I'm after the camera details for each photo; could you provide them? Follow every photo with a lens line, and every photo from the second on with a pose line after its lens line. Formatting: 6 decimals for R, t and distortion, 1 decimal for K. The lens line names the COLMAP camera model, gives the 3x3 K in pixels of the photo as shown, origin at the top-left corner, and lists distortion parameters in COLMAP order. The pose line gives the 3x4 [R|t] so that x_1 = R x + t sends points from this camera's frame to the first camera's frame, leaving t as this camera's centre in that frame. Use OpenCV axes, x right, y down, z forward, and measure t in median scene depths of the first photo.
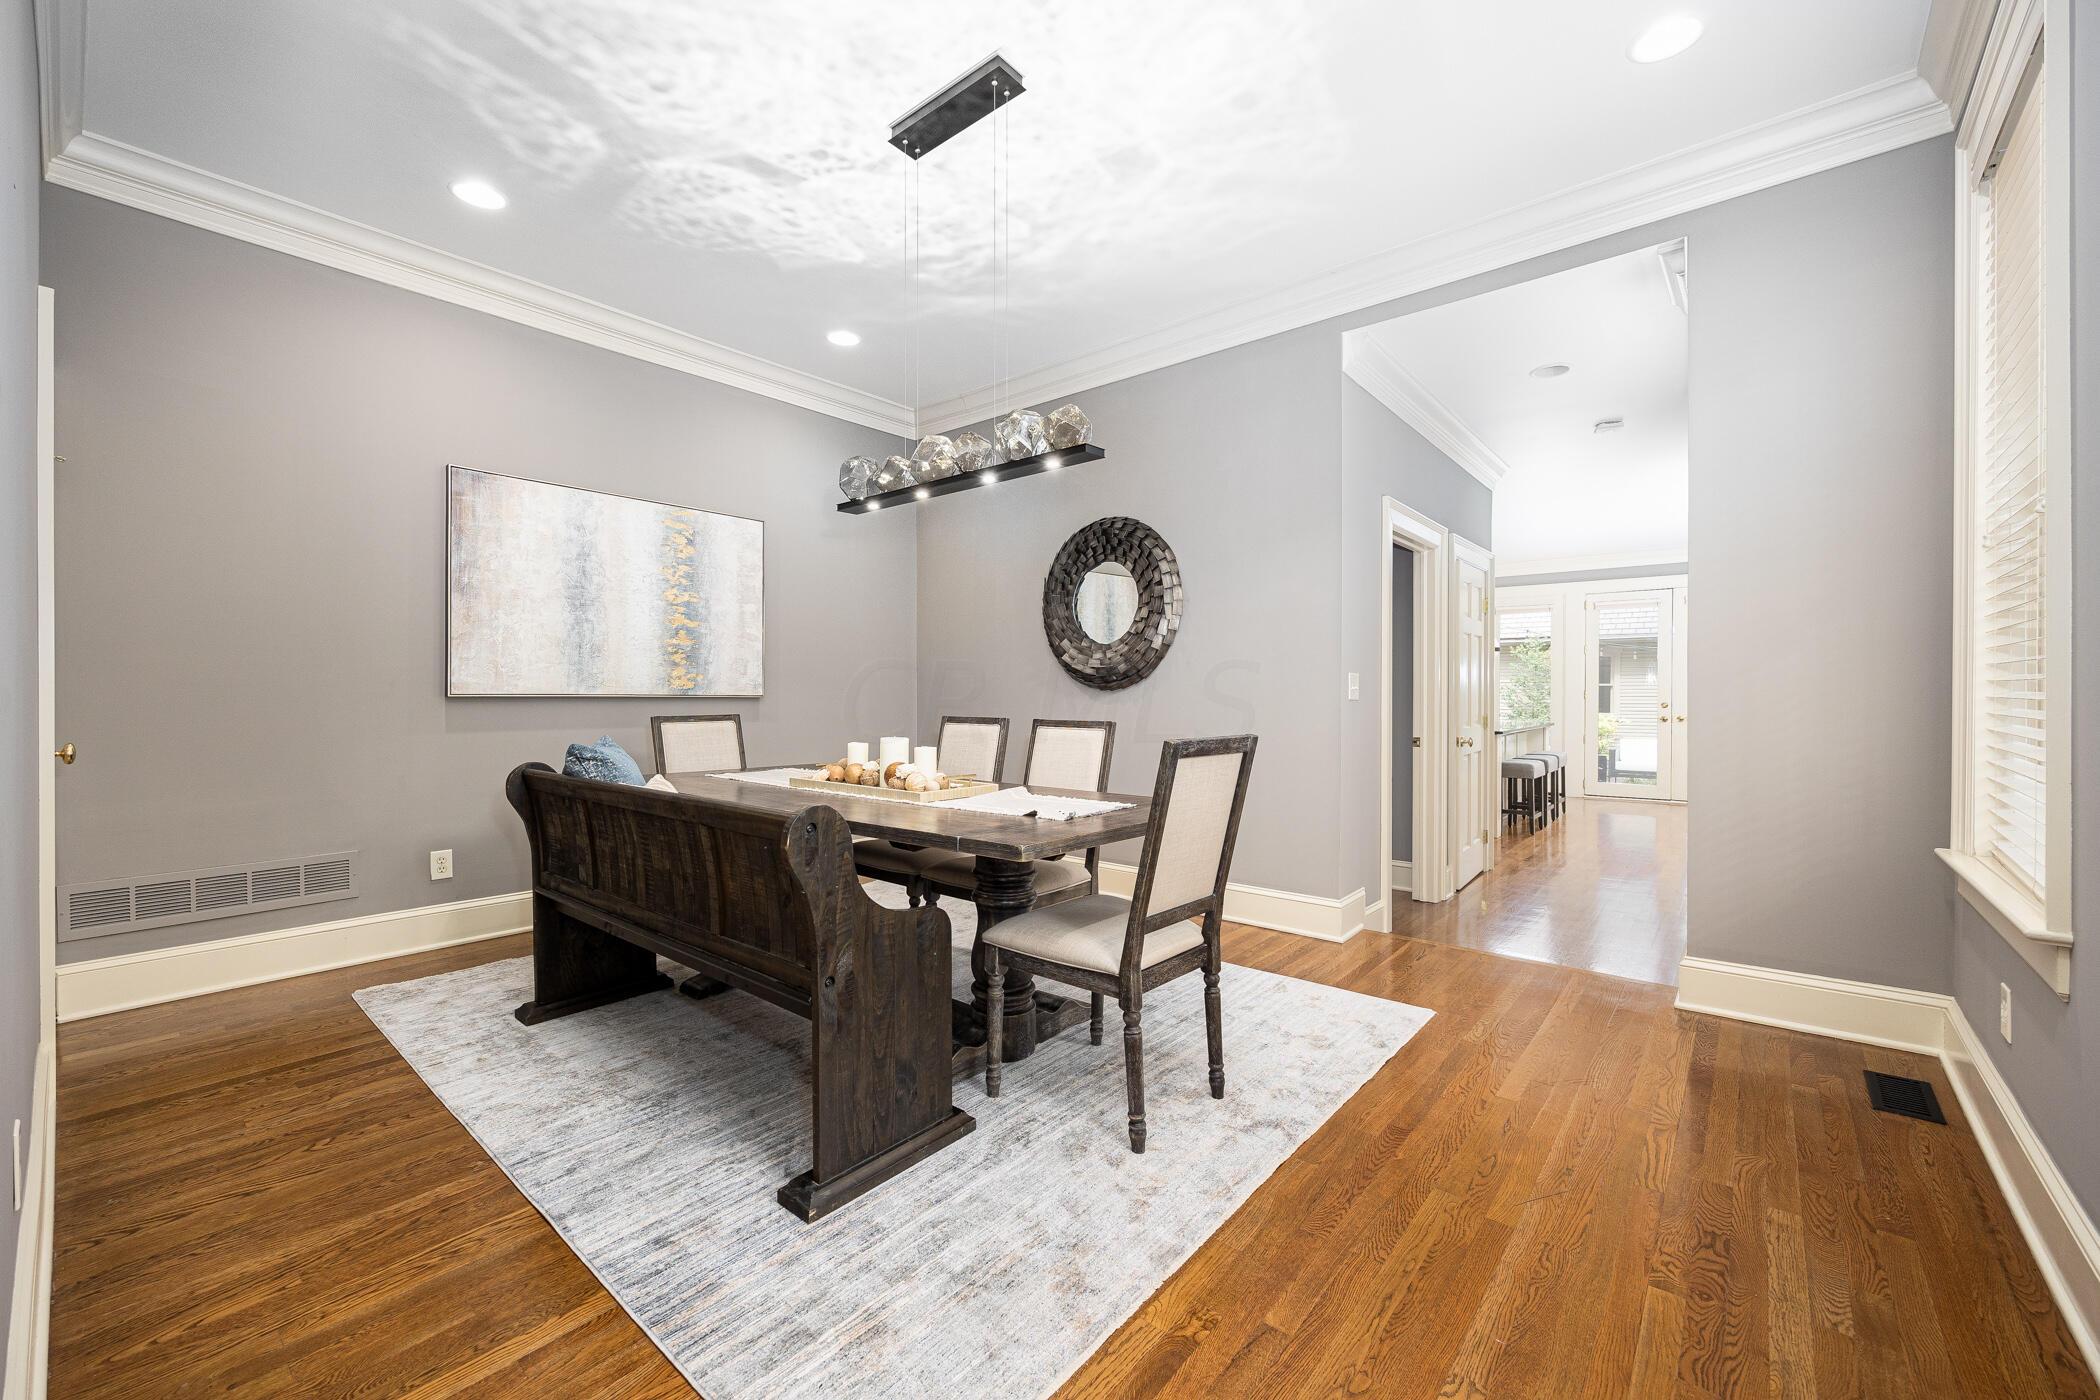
lens RADIAL K [[833.6, 0, 1046.8], [0, 833.6, 700.4], [0, 0, 1]] dist [-0.003426, -0.000263]
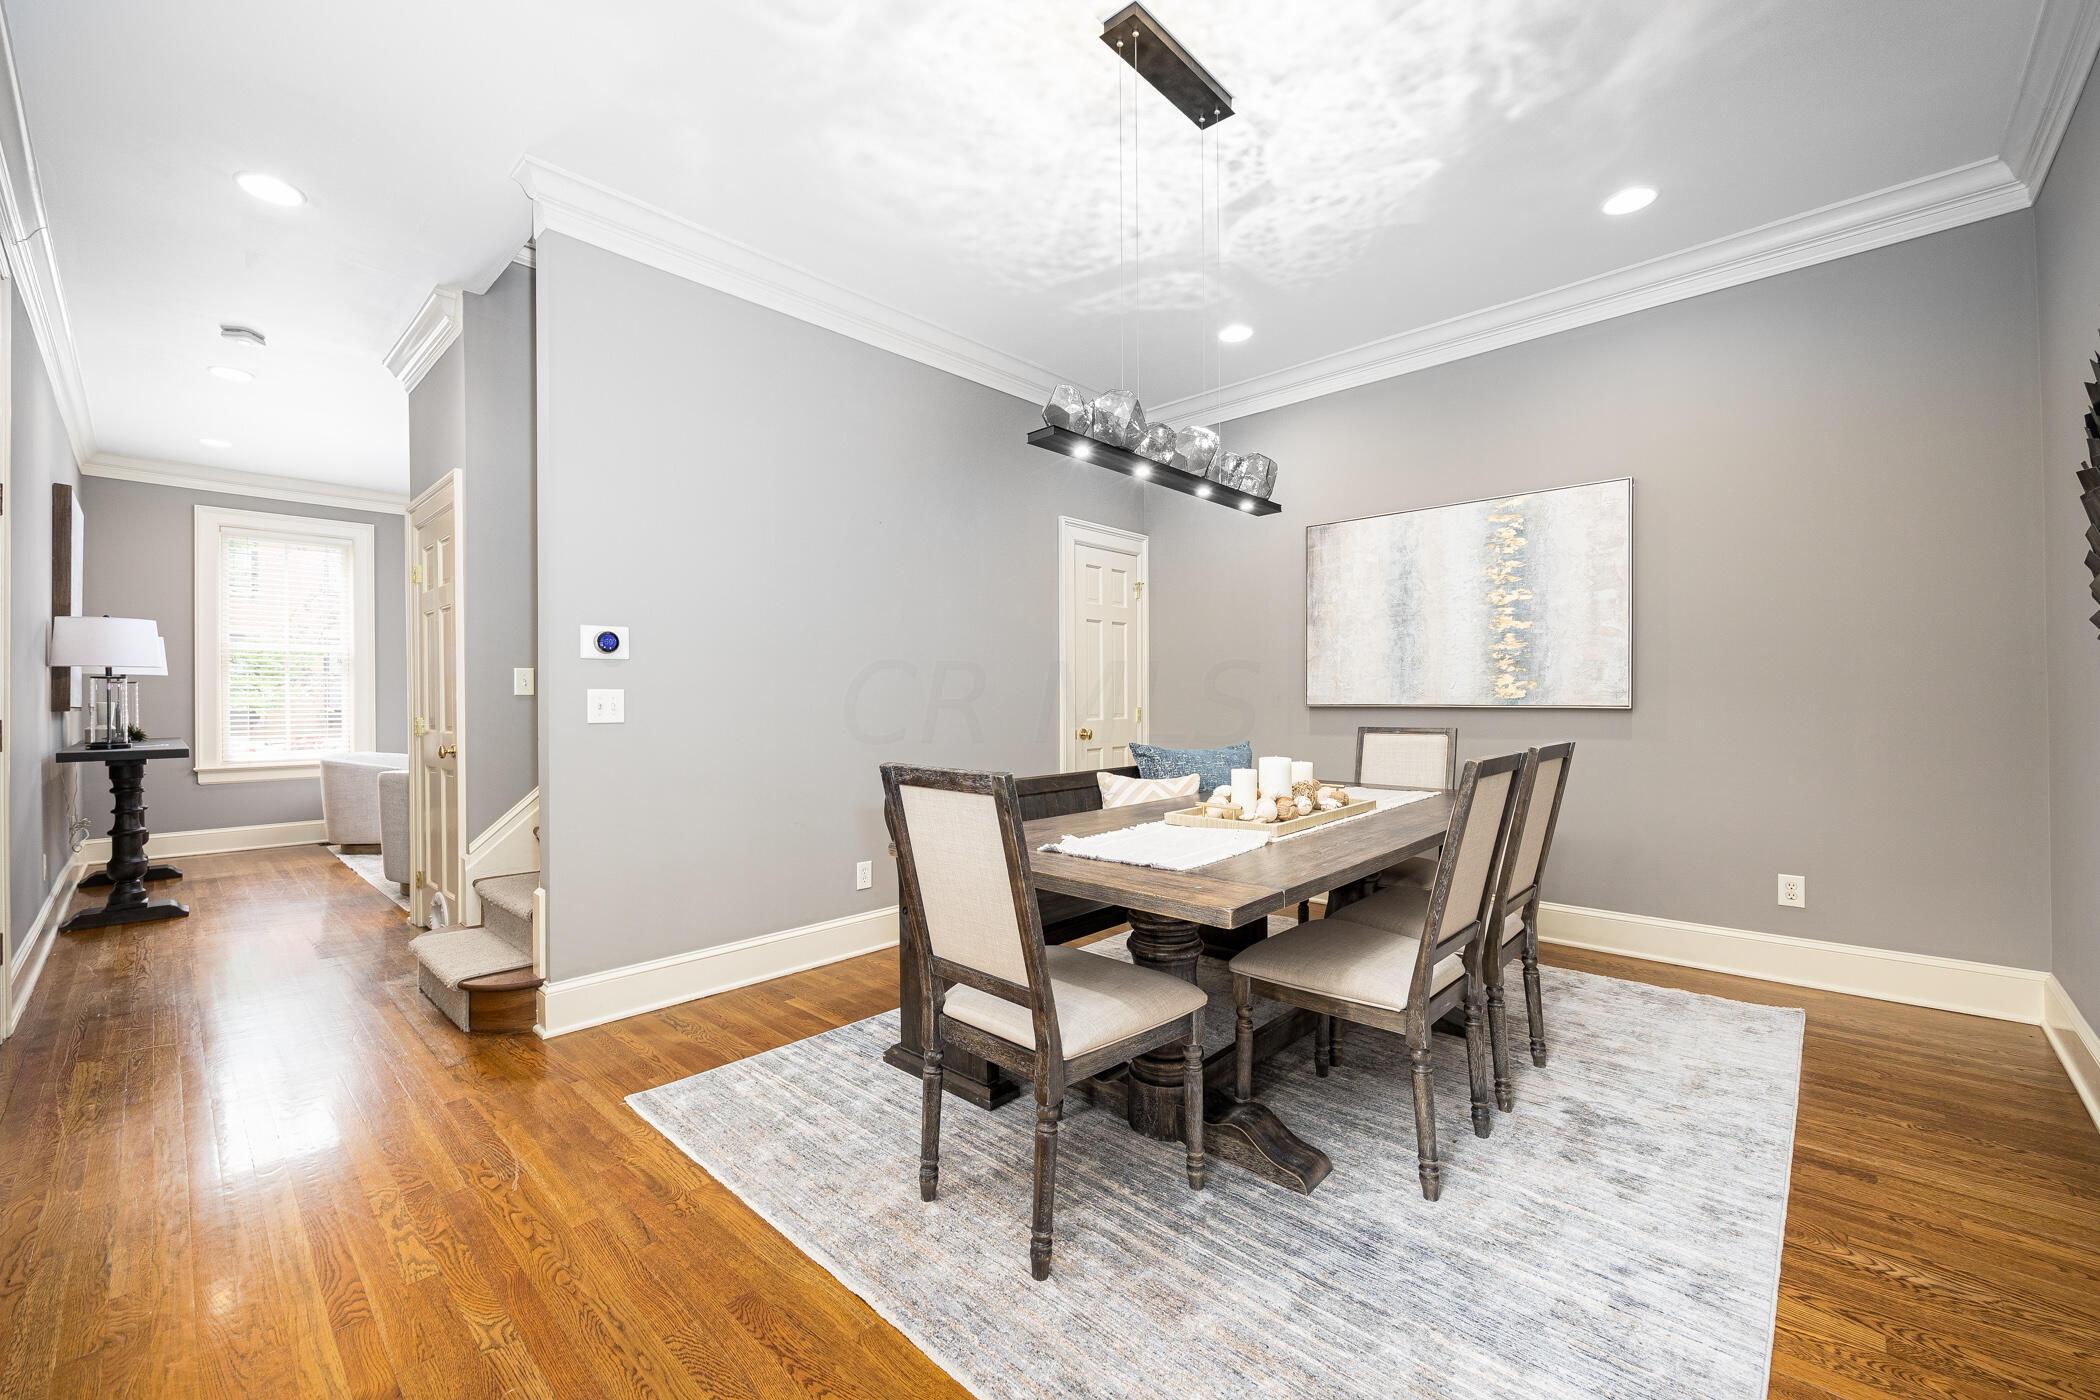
lens RADIAL K [[833.6, 0, 1046.8], [0, 833.6, 700.4], [0, 0, 1]] dist [-0.003426, -0.000263]
pose [[-0.046768, 0.000273, -0.998906, 0.530395], [-0.002058, 0.999998, 0.000369, -0.012333], [0.998904, 0.002073, -0.046768, 0.597426]]
